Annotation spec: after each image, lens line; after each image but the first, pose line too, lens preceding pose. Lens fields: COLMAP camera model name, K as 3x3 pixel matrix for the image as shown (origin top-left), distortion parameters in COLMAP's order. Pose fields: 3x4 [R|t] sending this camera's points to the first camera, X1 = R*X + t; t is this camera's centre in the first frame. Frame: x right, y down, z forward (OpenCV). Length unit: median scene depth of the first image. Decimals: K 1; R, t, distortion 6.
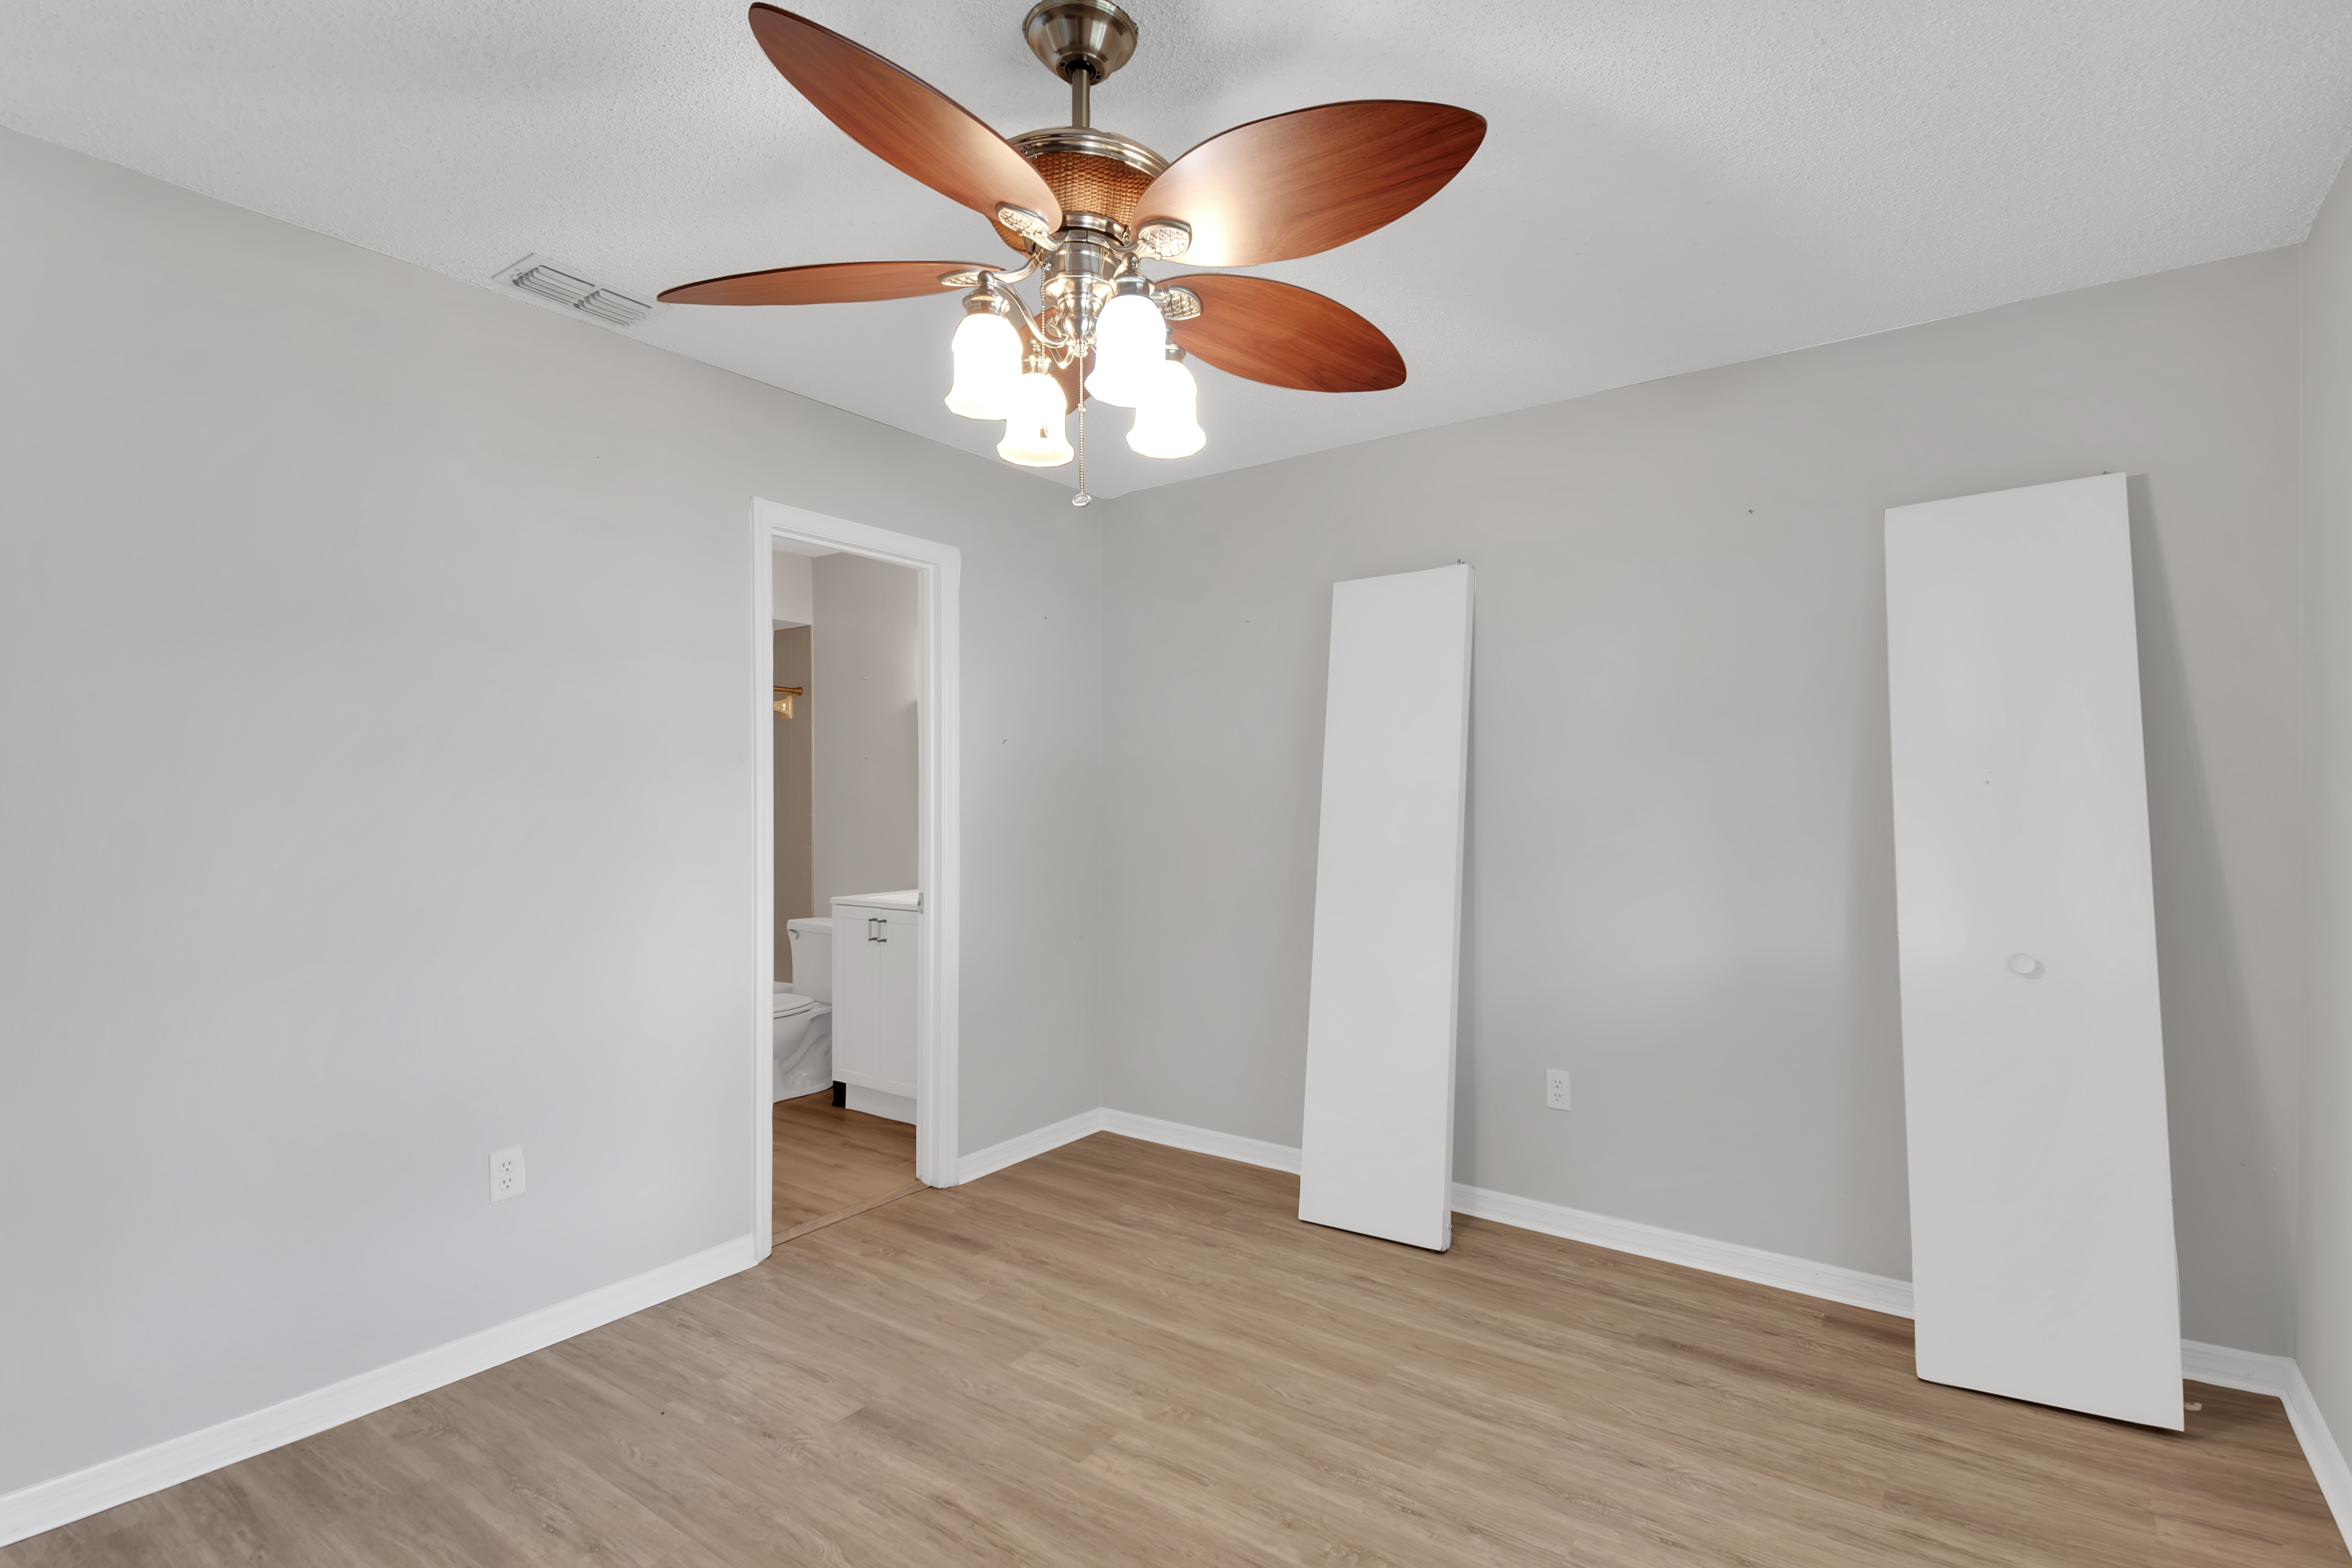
lens RADIAL K [[1111.9, 0, 1178.5], [0, 1111.9, 777.7], [0, 0, 1]] dist [0.028290, -0.016113]
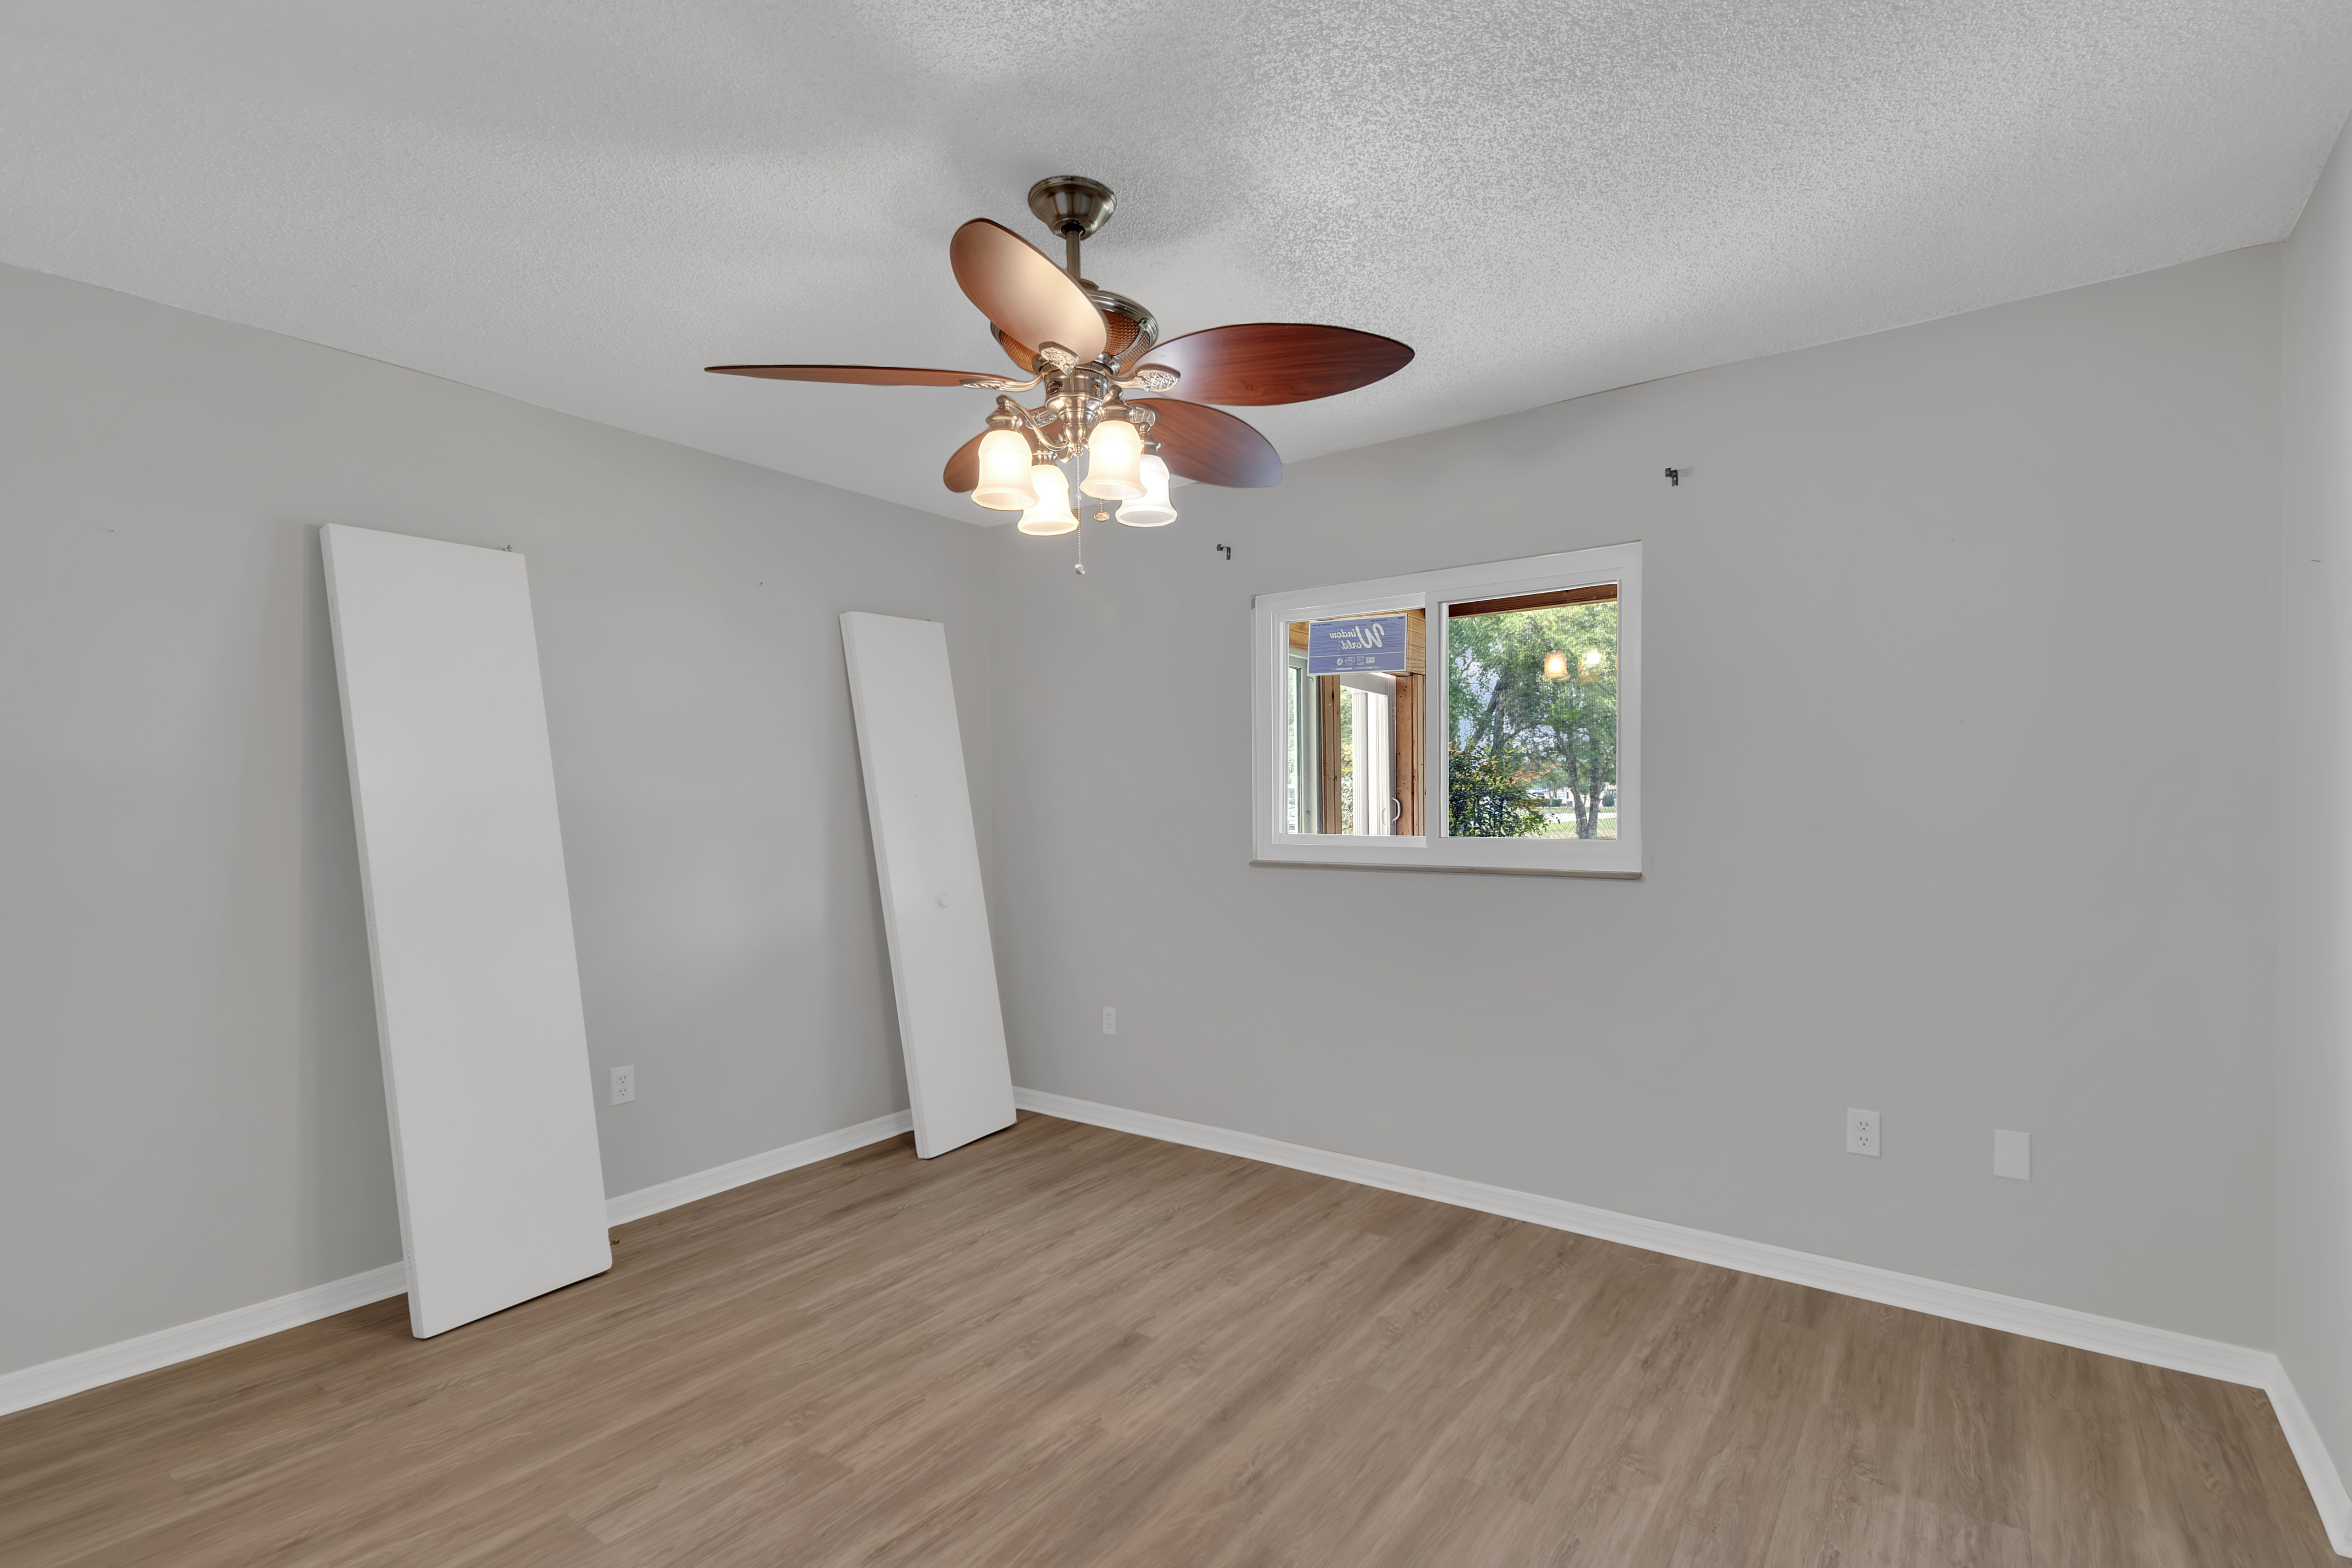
lens RADIAL K [[1111.9, 0, 1182.4], [0, 1111.9, 782.1], [0, 0, 1]] dist [0.028290, -0.016113]
pose [[-0.011297, 0.014478, 0.999831, -0.948787], [-0.017880, 0.999732, -0.014679, -0.011847], [-0.999776, -0.018043, -0.011035, 0.601357]]
